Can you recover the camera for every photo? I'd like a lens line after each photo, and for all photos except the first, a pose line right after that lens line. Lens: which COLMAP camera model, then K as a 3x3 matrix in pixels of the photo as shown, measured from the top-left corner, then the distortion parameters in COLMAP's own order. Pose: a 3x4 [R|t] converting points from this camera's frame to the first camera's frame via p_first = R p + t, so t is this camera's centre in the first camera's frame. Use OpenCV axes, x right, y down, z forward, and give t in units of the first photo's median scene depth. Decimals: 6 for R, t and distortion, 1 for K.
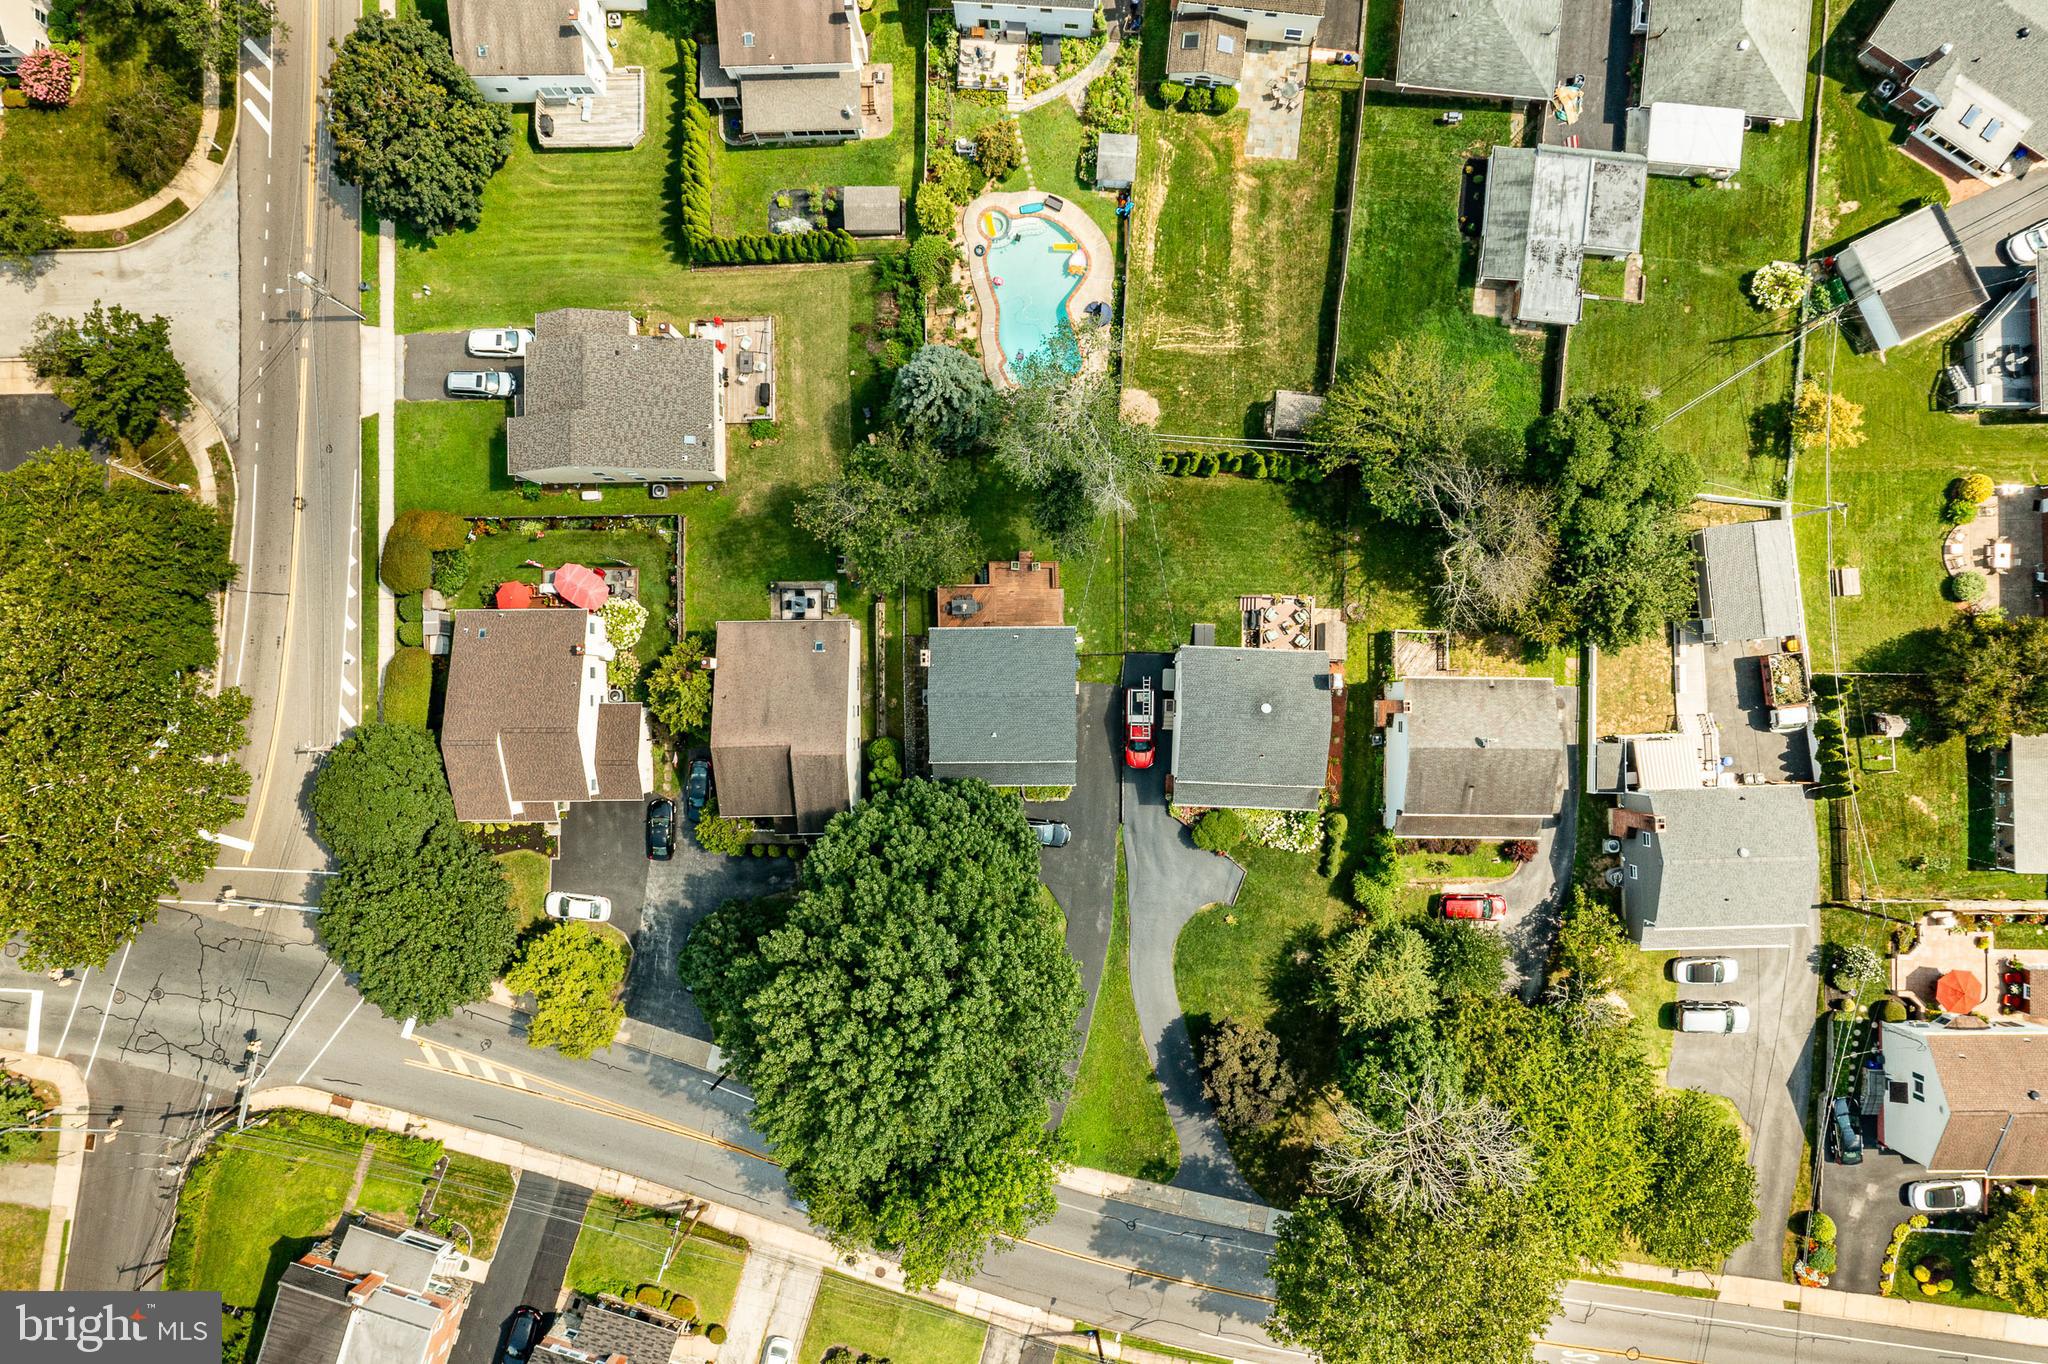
lens RADIAL K [[1629.3, 0, 1020.4], [0, 1629.3, 671.4], [0, 0, 1]] dist [0.002636, 0.005083]
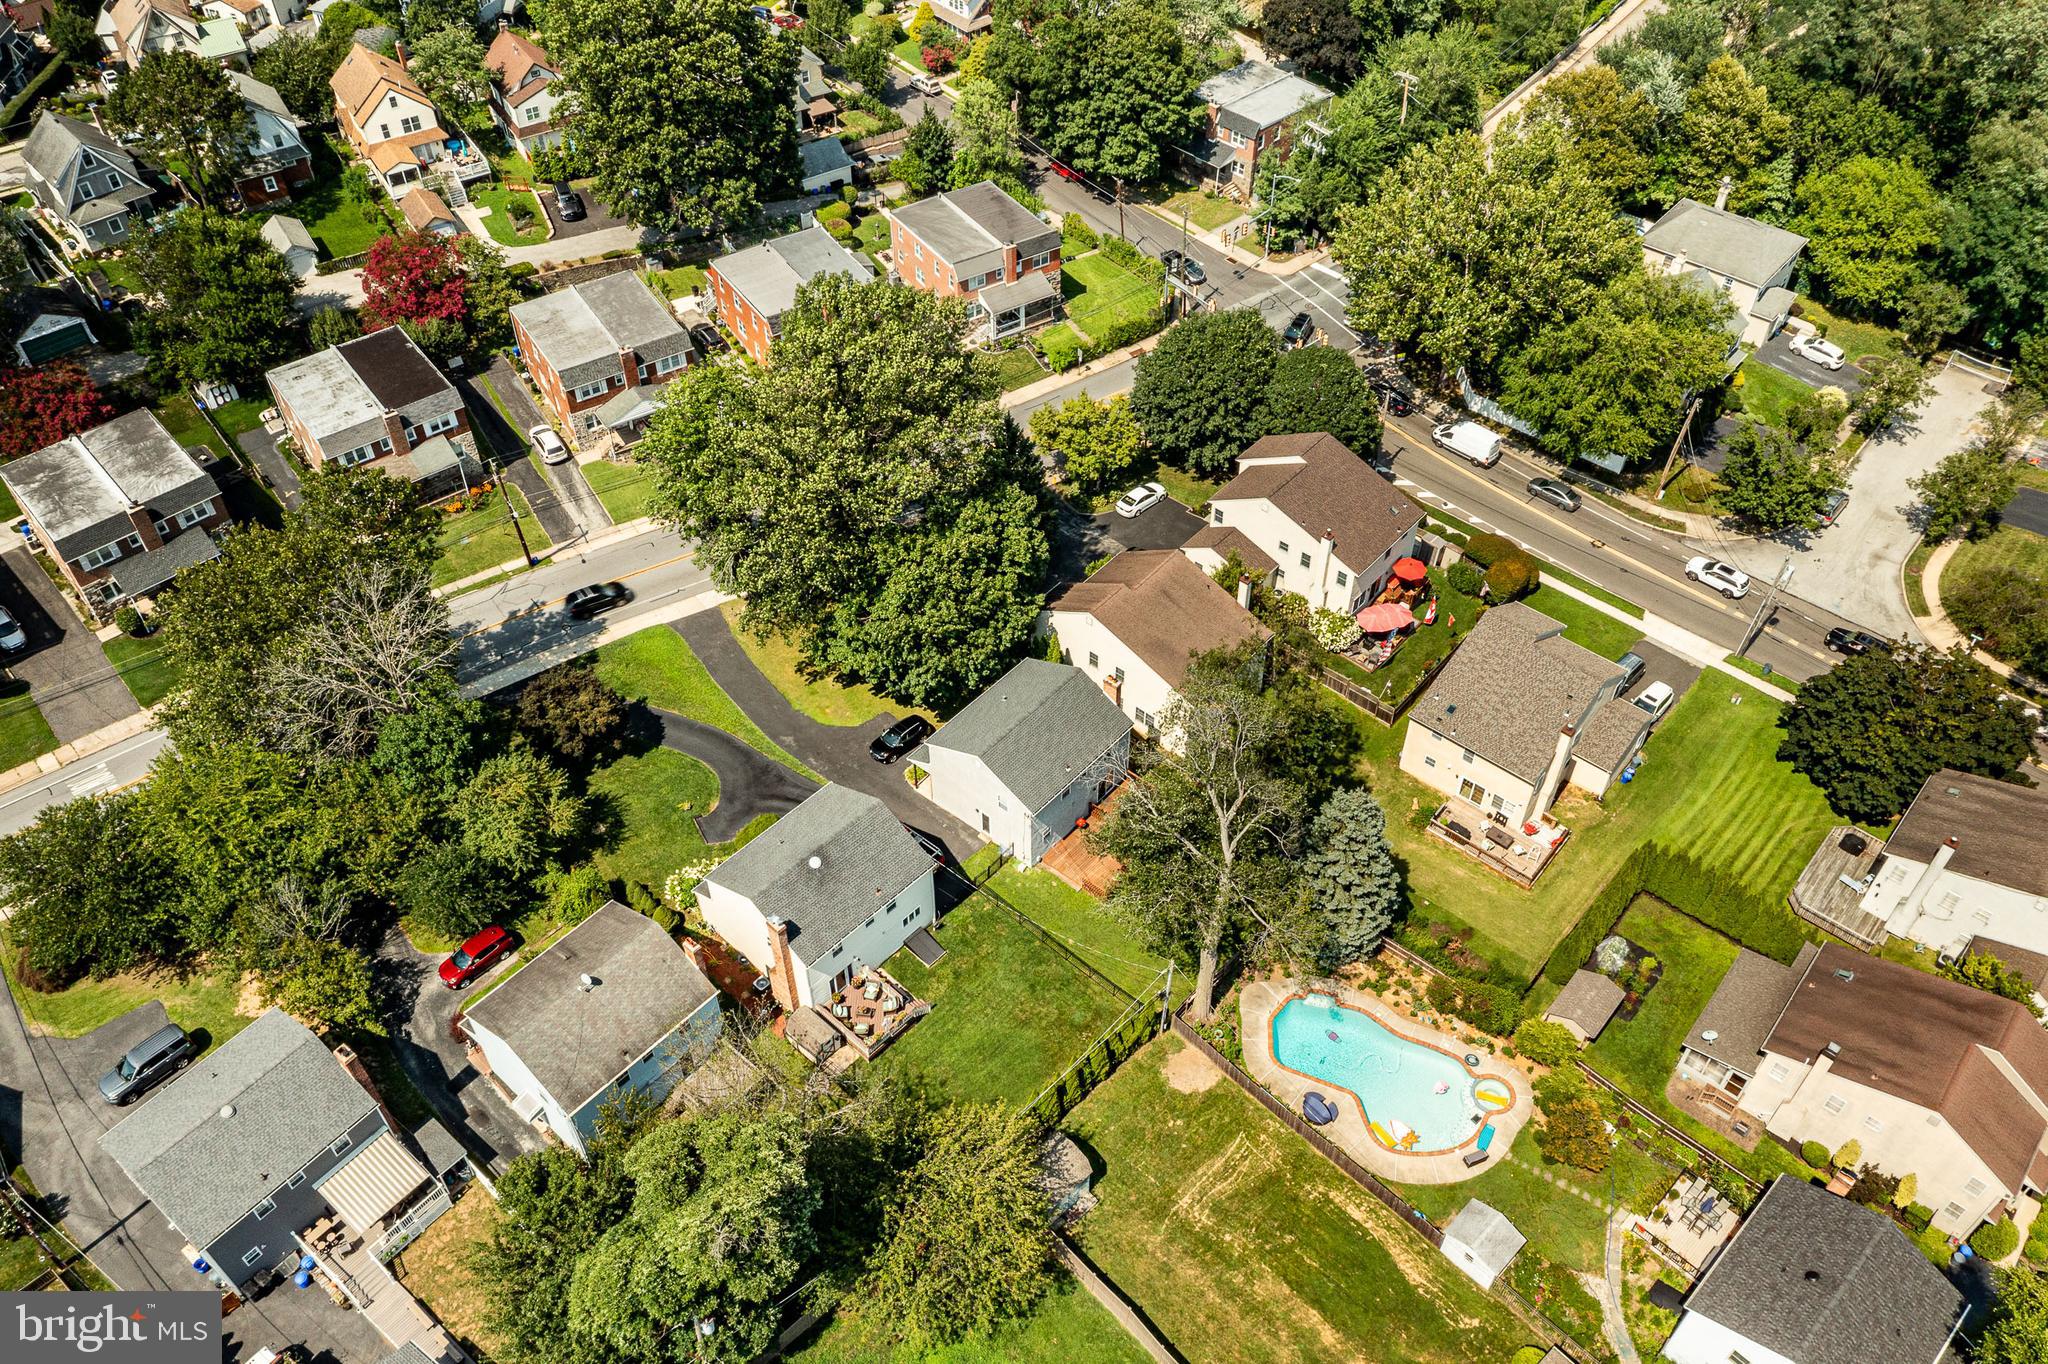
lens RADIAL K [[1629.3, 0, 1020.4], [0, 1629.3, 671.4], [0, 0, 1]] dist [0.002636, 0.005083]
pose [[-0.661602, 0.550564, -0.509080, 0.423838], [-0.748783, -0.448766, 0.487784, -0.397951], [0.040099, 0.703909, 0.709157, 0.294432]]
